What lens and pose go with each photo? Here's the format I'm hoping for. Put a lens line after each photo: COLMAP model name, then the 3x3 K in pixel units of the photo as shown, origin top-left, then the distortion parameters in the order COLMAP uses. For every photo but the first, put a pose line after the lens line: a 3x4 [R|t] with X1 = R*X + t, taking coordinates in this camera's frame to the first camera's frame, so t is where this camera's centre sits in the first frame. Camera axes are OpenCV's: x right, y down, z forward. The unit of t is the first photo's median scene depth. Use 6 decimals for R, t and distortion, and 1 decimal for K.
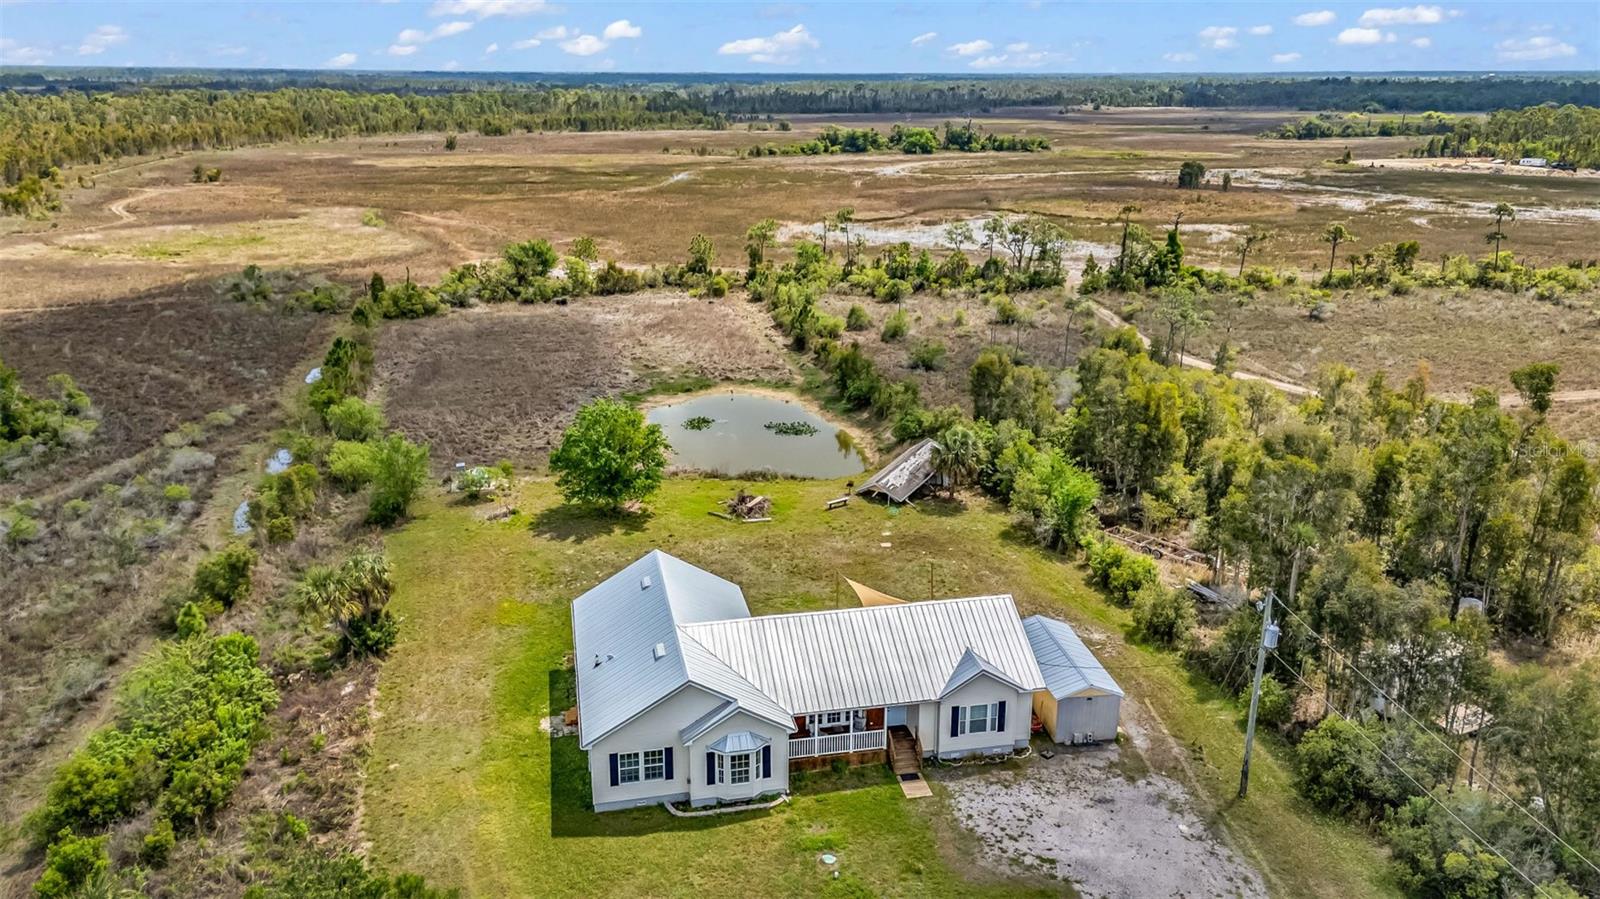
lens RADIAL K [[1171.1, 0, 799.4], [0, 1171.1, 449.6], [0, 0, 1]] dist [0.074883, -0.071260]
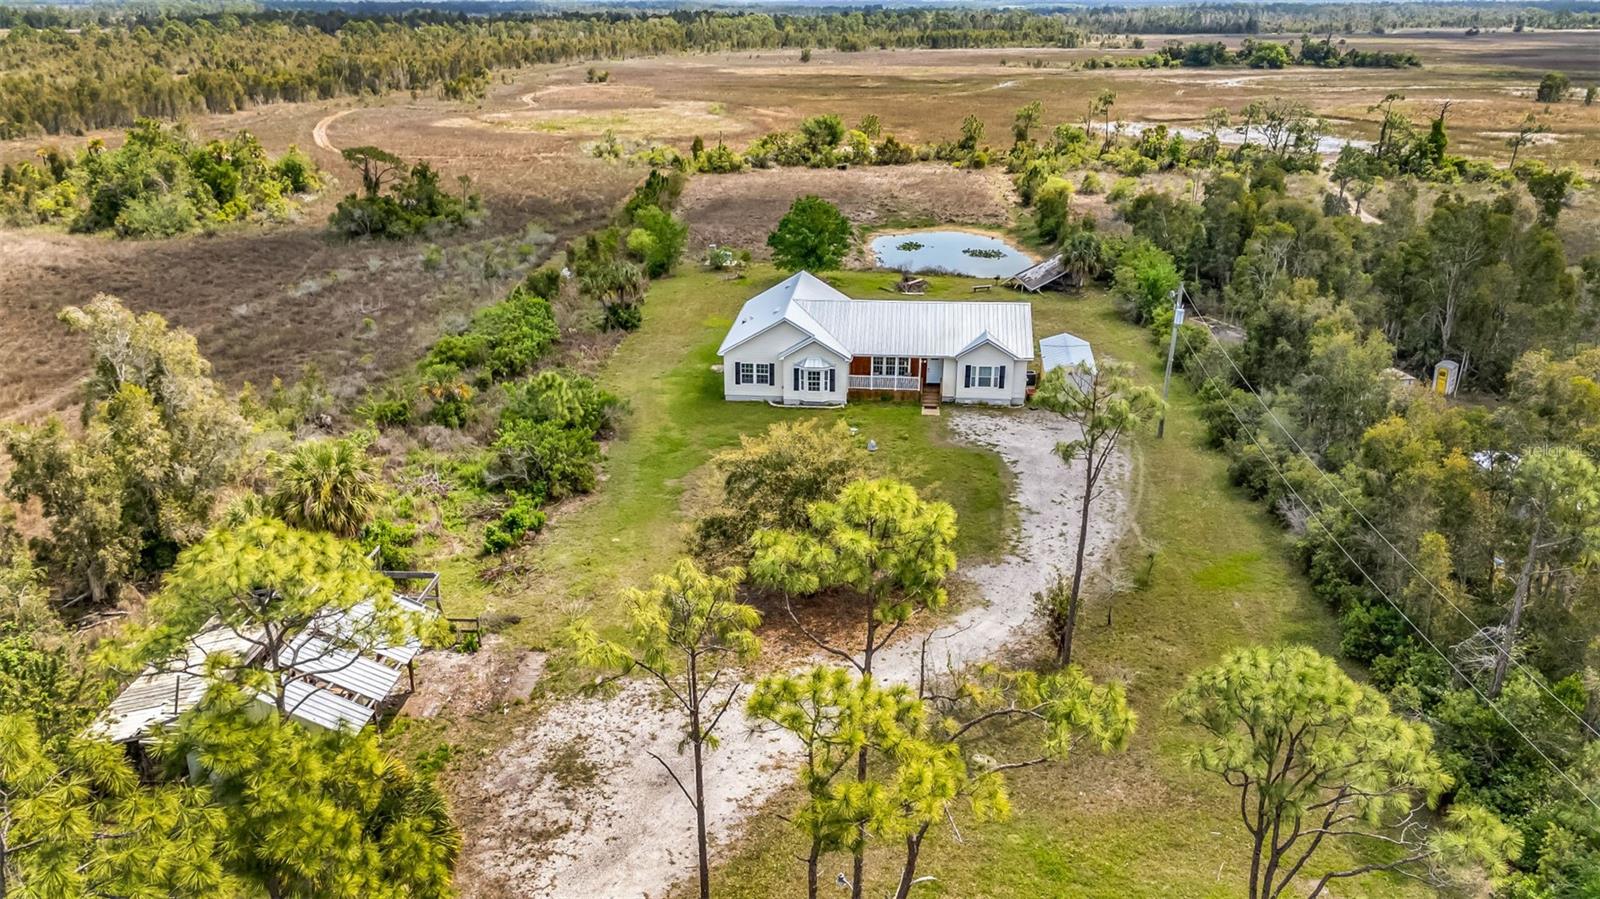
lens RADIAL K [[1171.1, 0, 799.2], [0, 1171.1, 448.6], [0, 0, 1]] dist [0.074883, -0.071260]
pose [[0.954275, 0.104656, -0.280009, 0.112279], [-0.089634, 0.993788, 0.065966, 0.078148], [0.285174, -0.037852, 0.957728, -0.147662]]
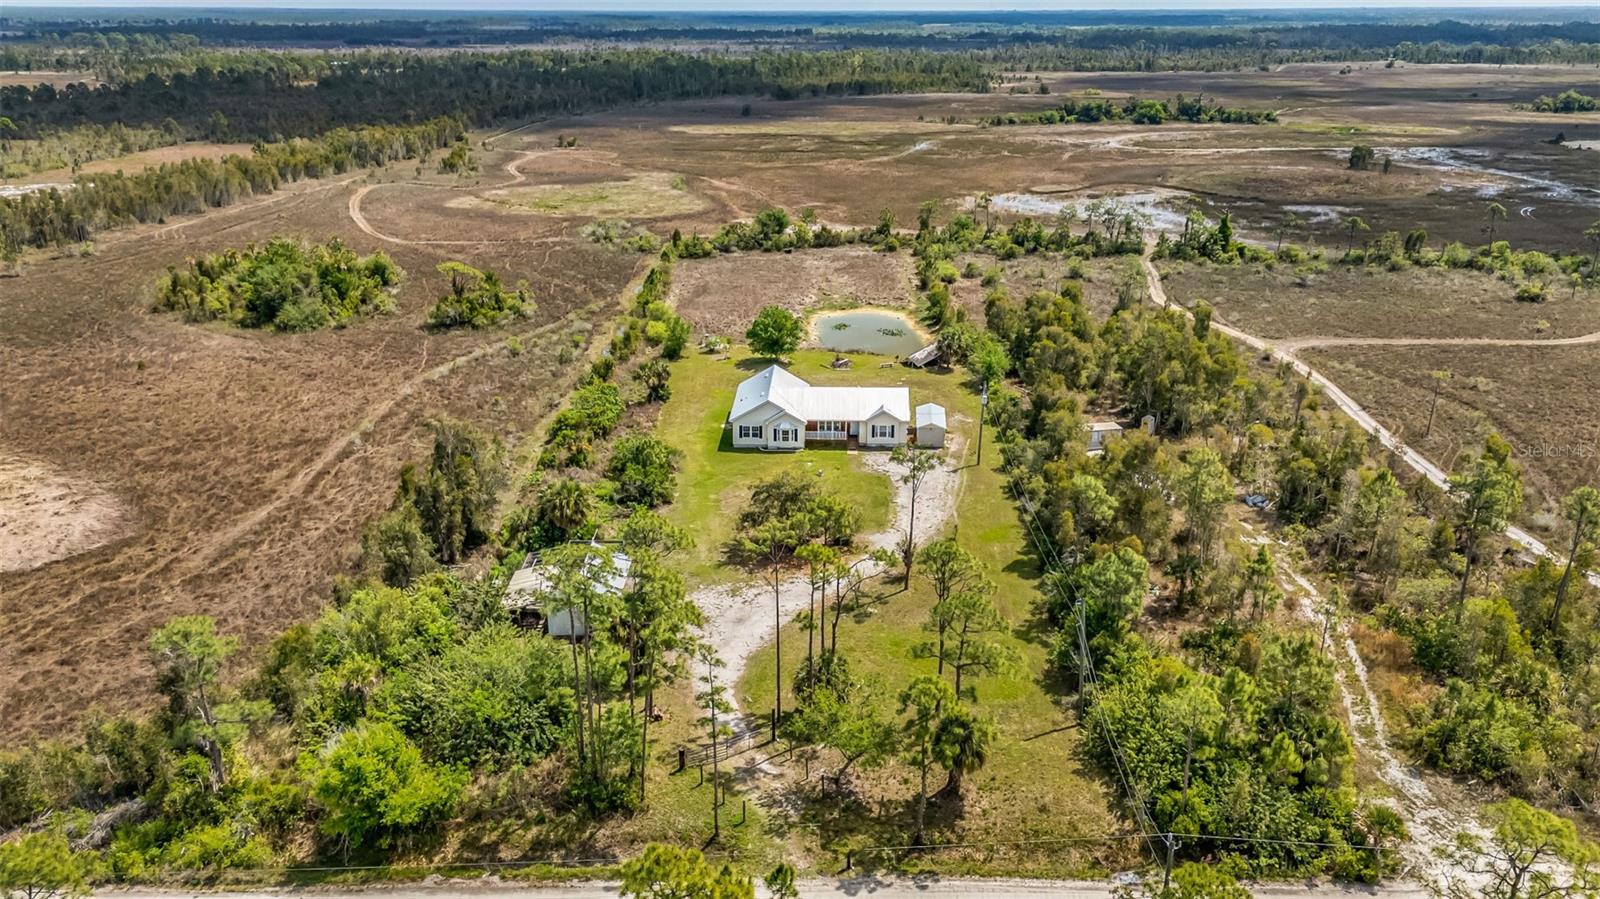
lens RADIAL K [[1171.1, 0, 799.1], [0, 1171.1, 459.3], [0, 0, 1]] dist [0.074883, -0.071260]
pose [[0.969488, 0.084367, -0.230162, 0.181404], [-0.071640, 0.995431, 0.063120, 0.045899], [0.234436, -0.044706, 0.971103, -0.482918]]
